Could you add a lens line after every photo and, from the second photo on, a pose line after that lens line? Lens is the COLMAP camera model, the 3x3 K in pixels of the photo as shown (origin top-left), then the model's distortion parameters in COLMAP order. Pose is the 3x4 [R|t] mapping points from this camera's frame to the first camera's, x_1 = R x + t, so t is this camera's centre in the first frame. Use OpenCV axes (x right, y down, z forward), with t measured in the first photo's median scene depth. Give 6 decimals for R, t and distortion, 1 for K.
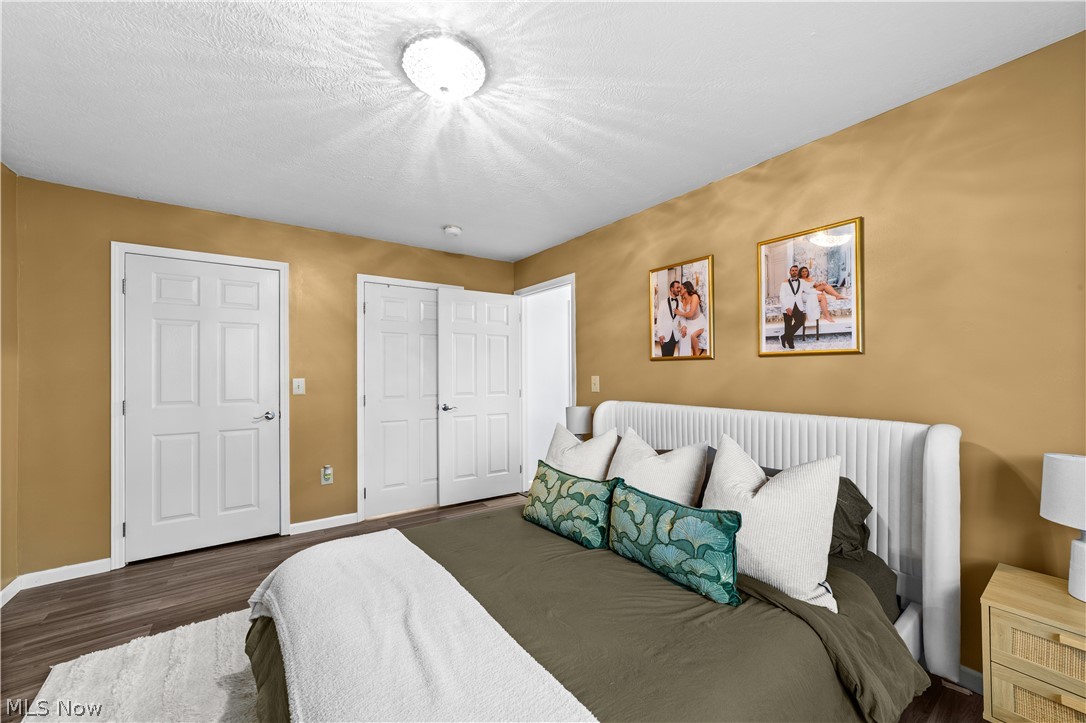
lens RADIAL K [[415.6, 0, 544.6], [0, 415.6, 369.5], [0, 0, 1]] dist [-0.009971, 0.006559]
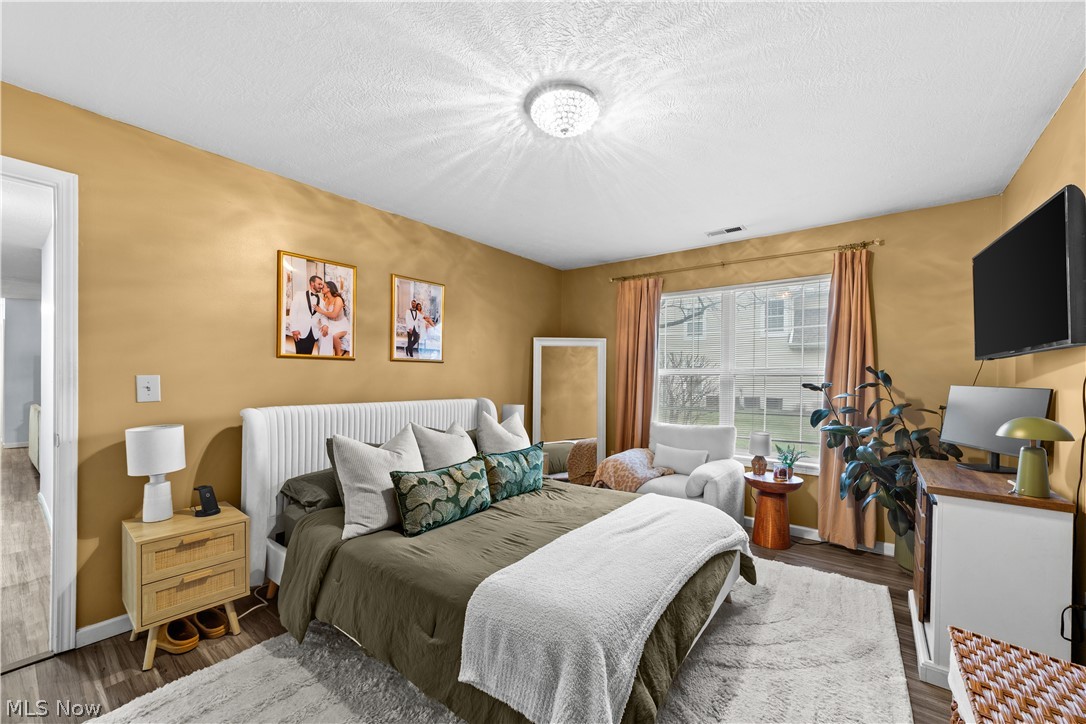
lens RADIAL K [[415.6, 0, 546.3], [0, 415.6, 381.9], [0, 0, 1]] dist [-0.009971, 0.006559]
pose [[-0.259492, -0.014359, 0.965639, -0.792787], [-0.015506, 0.999823, 0.010700, 0.012419], [-0.965621, -0.012196, -0.259668, 0.781575]]
